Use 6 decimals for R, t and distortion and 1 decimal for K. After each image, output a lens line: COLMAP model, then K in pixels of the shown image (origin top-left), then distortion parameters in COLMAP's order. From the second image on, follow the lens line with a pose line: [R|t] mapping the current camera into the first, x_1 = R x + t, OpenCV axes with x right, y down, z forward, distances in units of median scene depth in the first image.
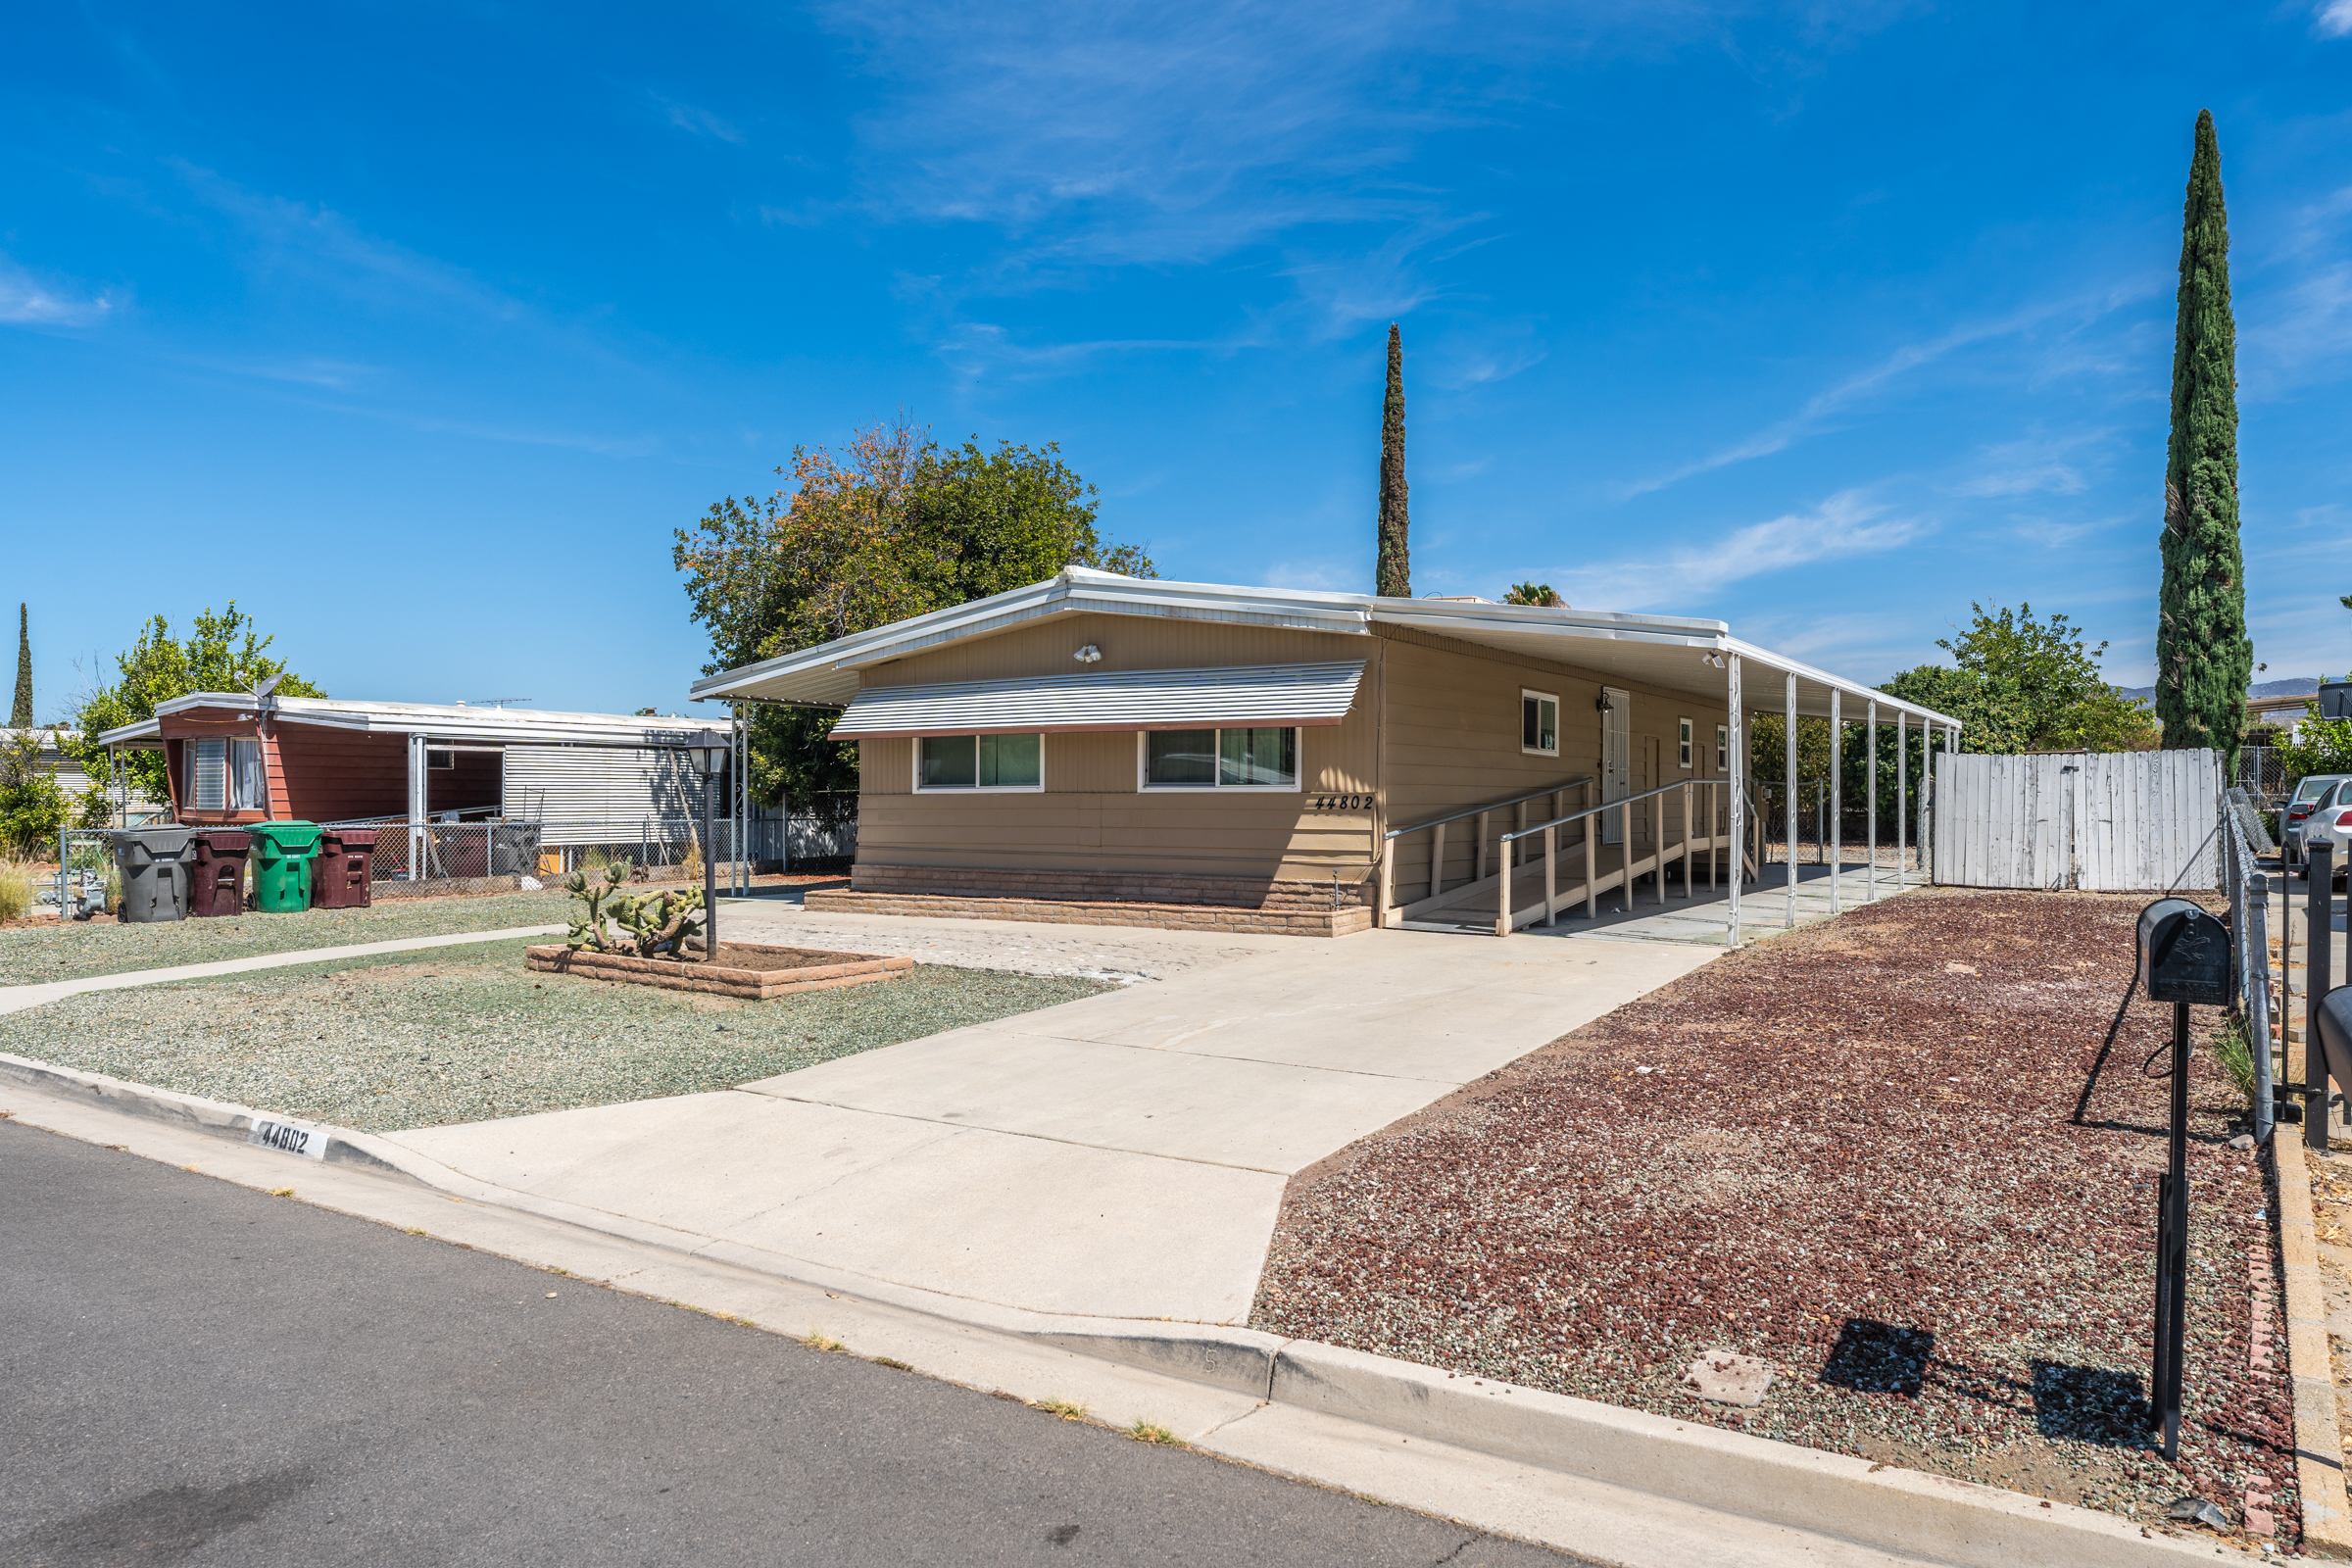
lens RADIAL K [[1538.7, 0, 1166.9], [0, 1538.7, 788.0], [0, 0, 1]] dist [-0.008745, 0.005715]
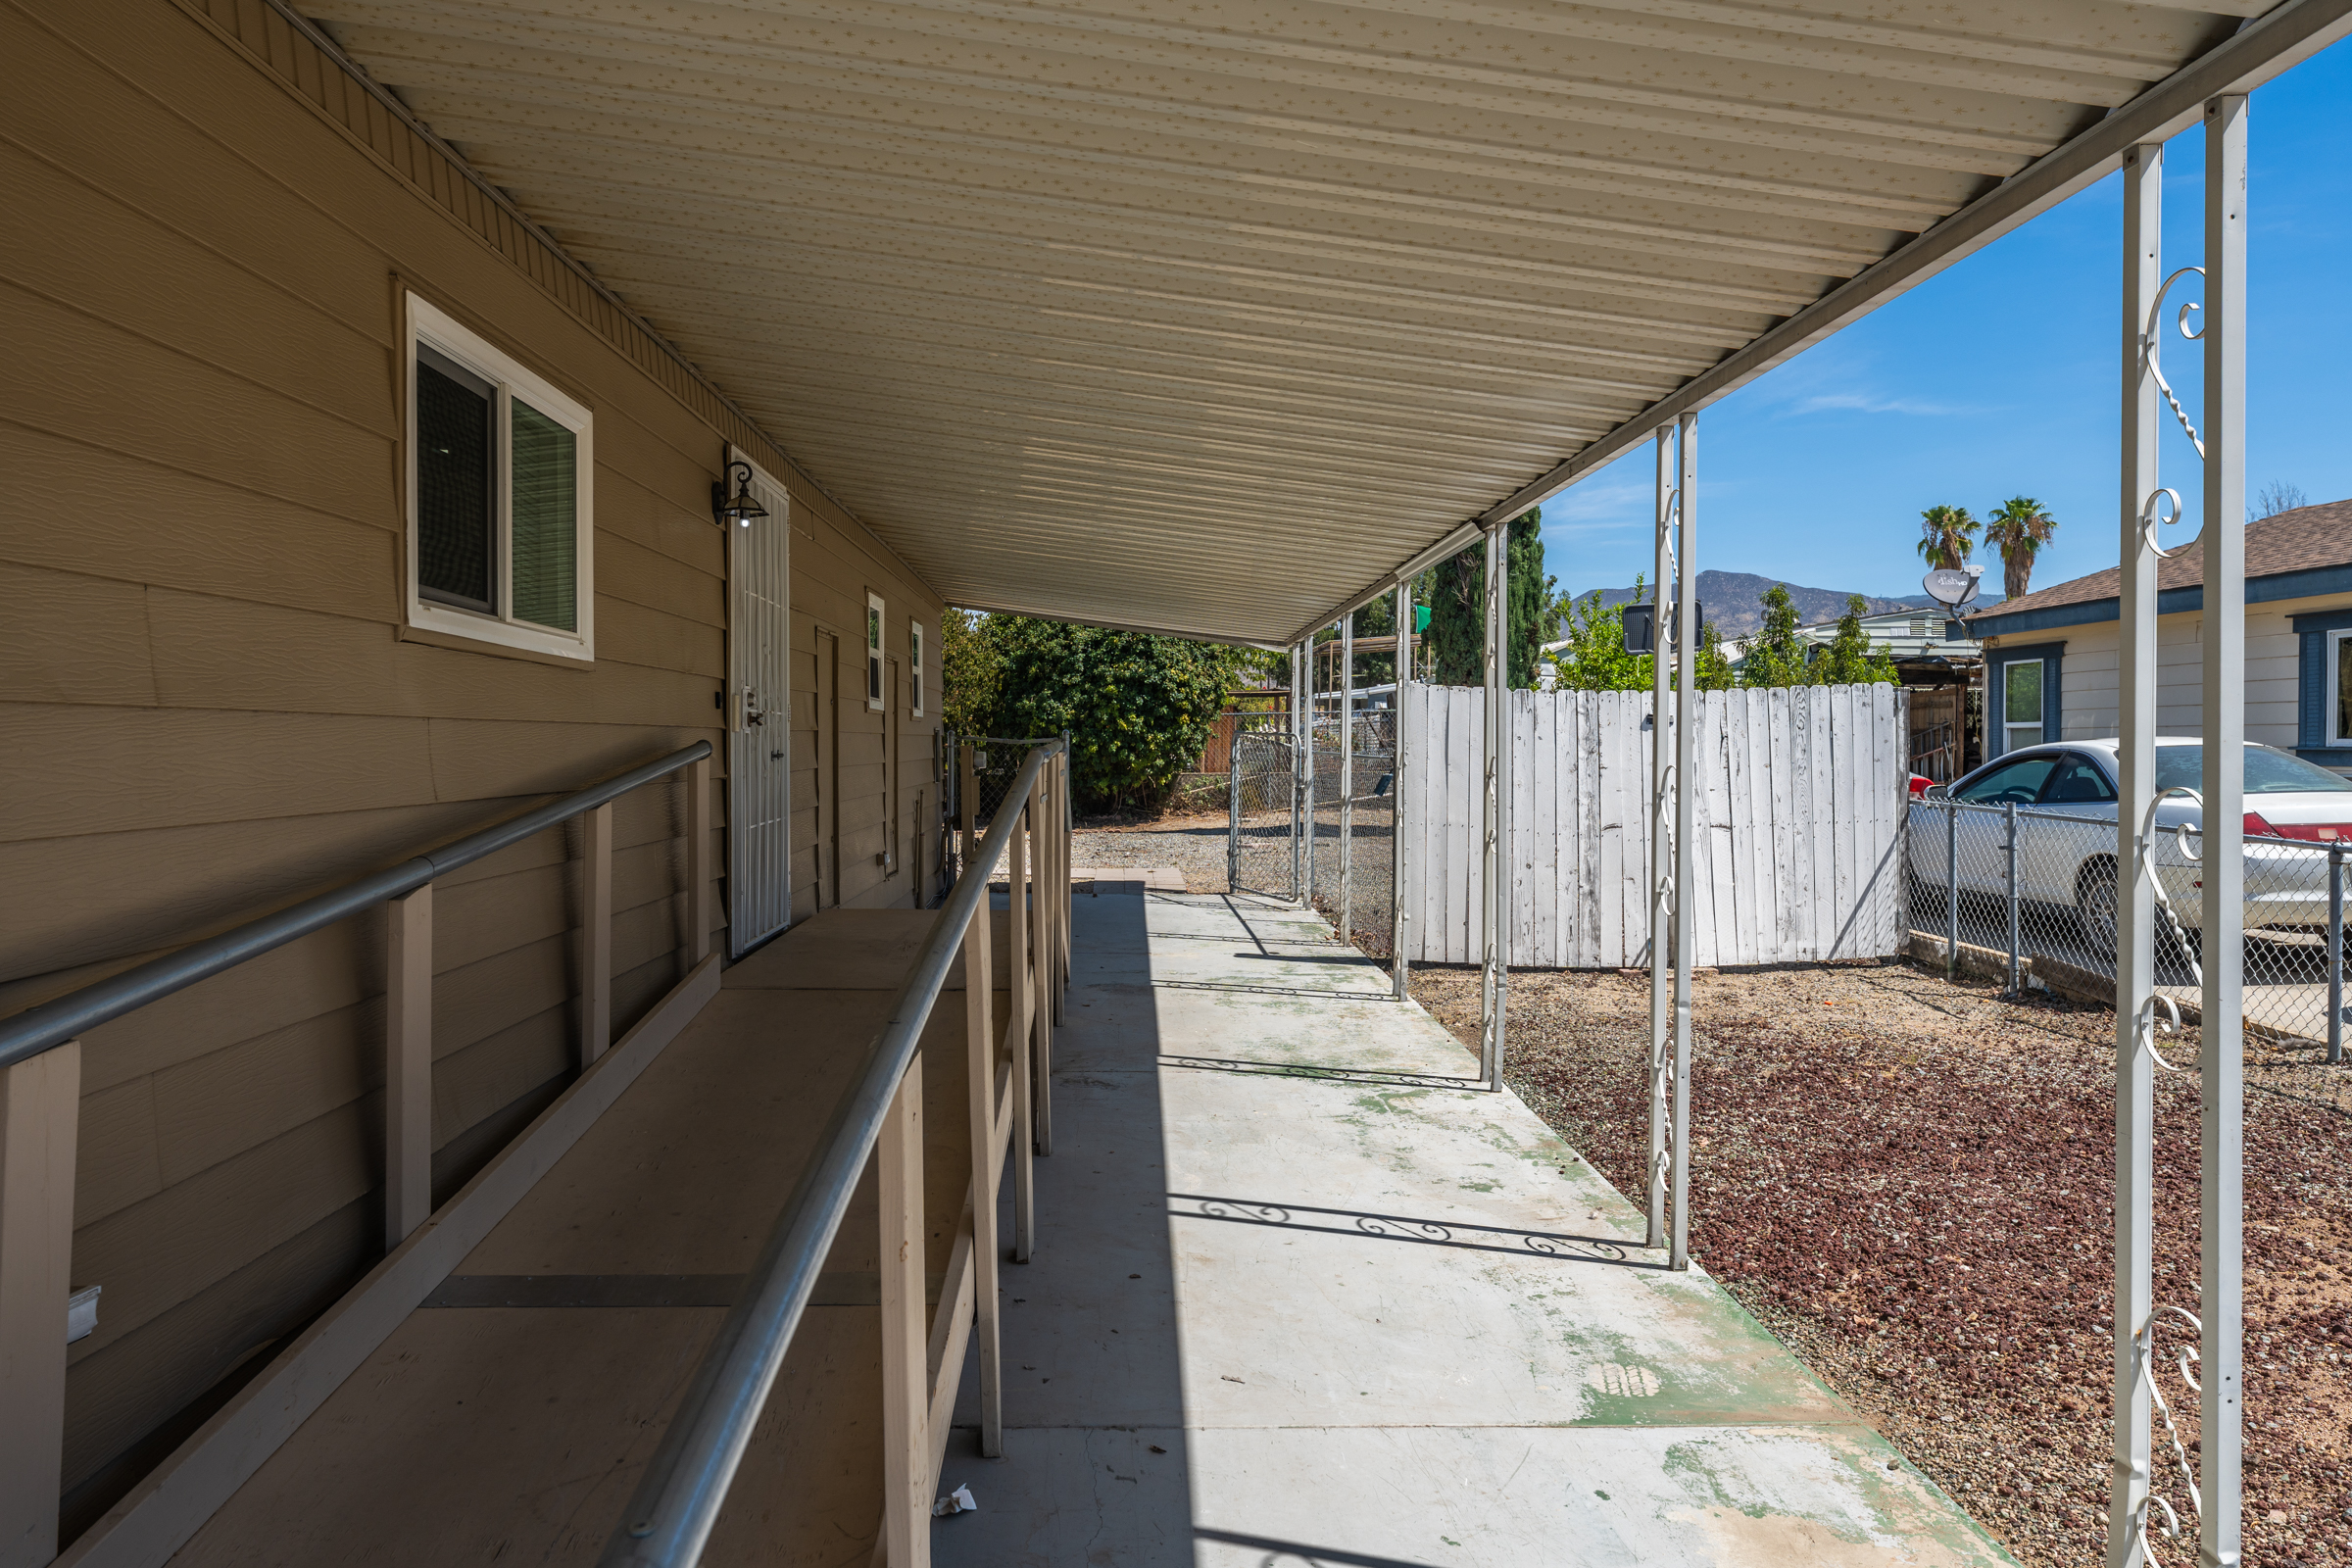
lens RADIAL K [[1538.7, 0, 1168.6], [0, 1538.7, 775.4], [0, 0, 1]] dist [-0.008745, 0.005715]
pose [[0.803743, -0.015777, 0.594767, 0.175008], [-0.002165, 0.999564, 0.029440, -0.009261], [-0.594972, -0.024950, 0.803359, 0.716495]]
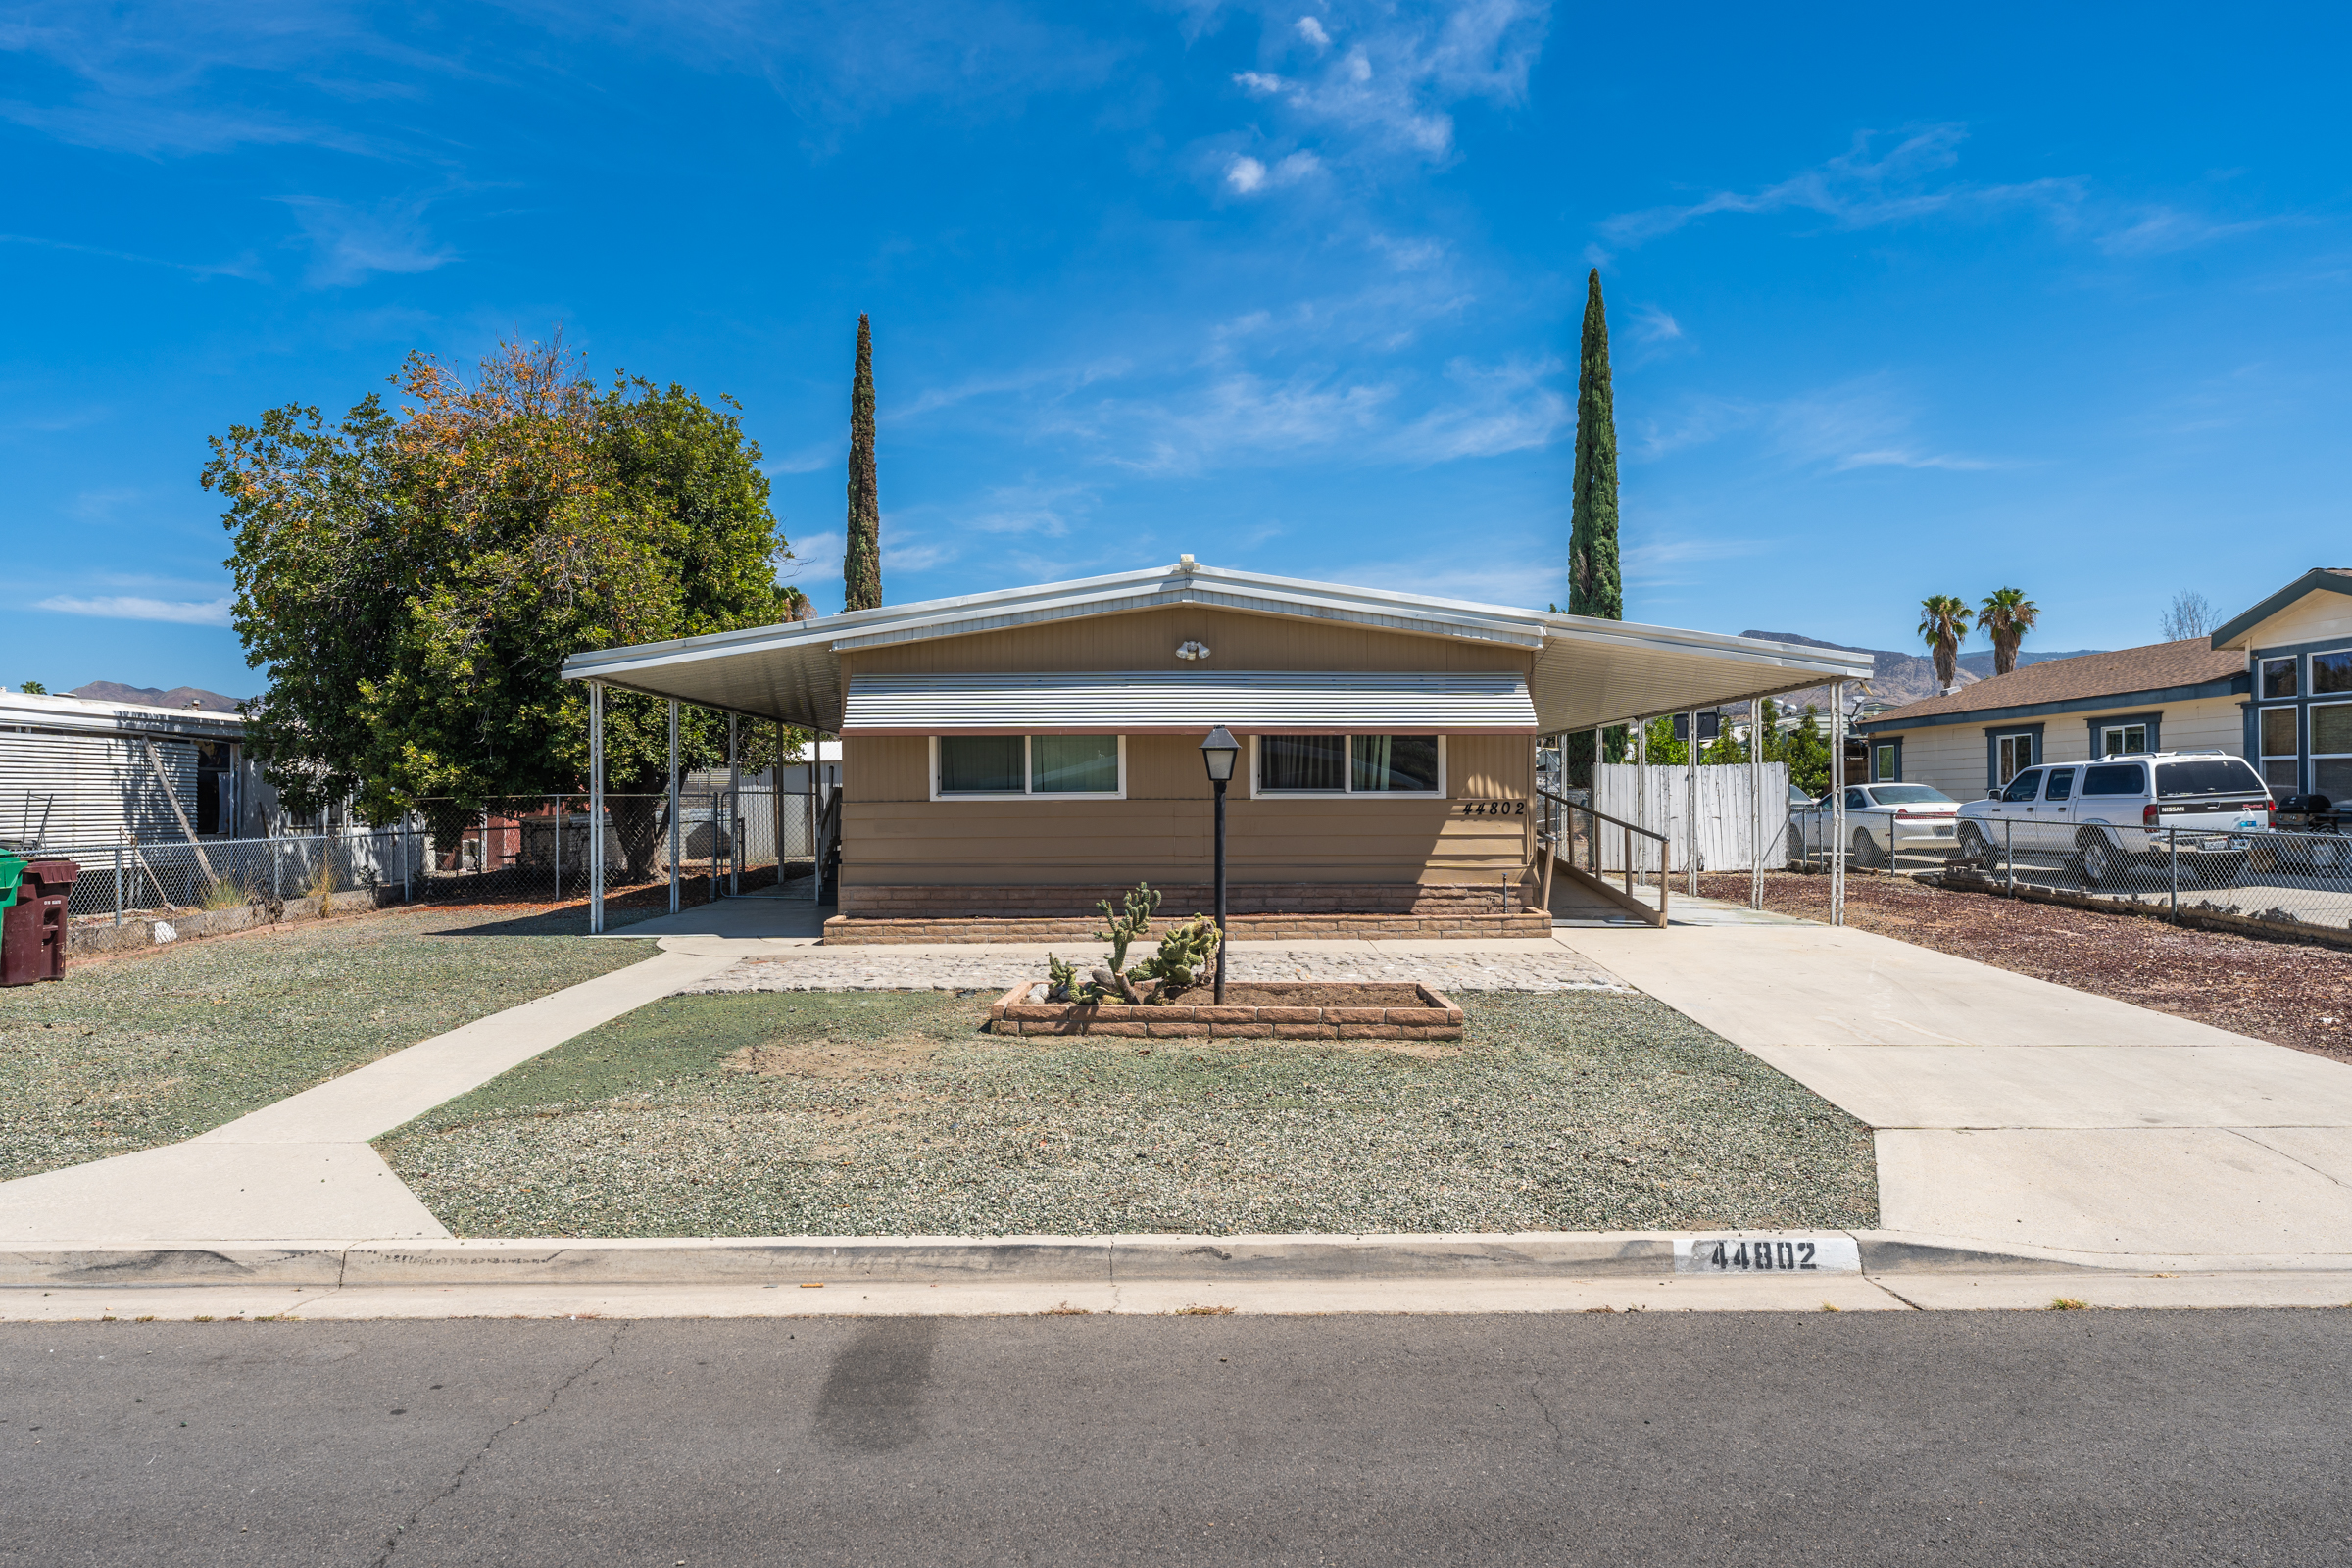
lens RADIAL K [[1515.8, 0, 1165.4], [0, 1515.8, 806.1], [0, 0, 1]] dist [-0.000635, 0.003593]
pose [[0.822104, -0.006751, 0.569297, -0.503814], [-0.000006, 0.999930, 0.011866, -0.003362], [-0.569337, -0.009759, 0.822046, 0.217053]]
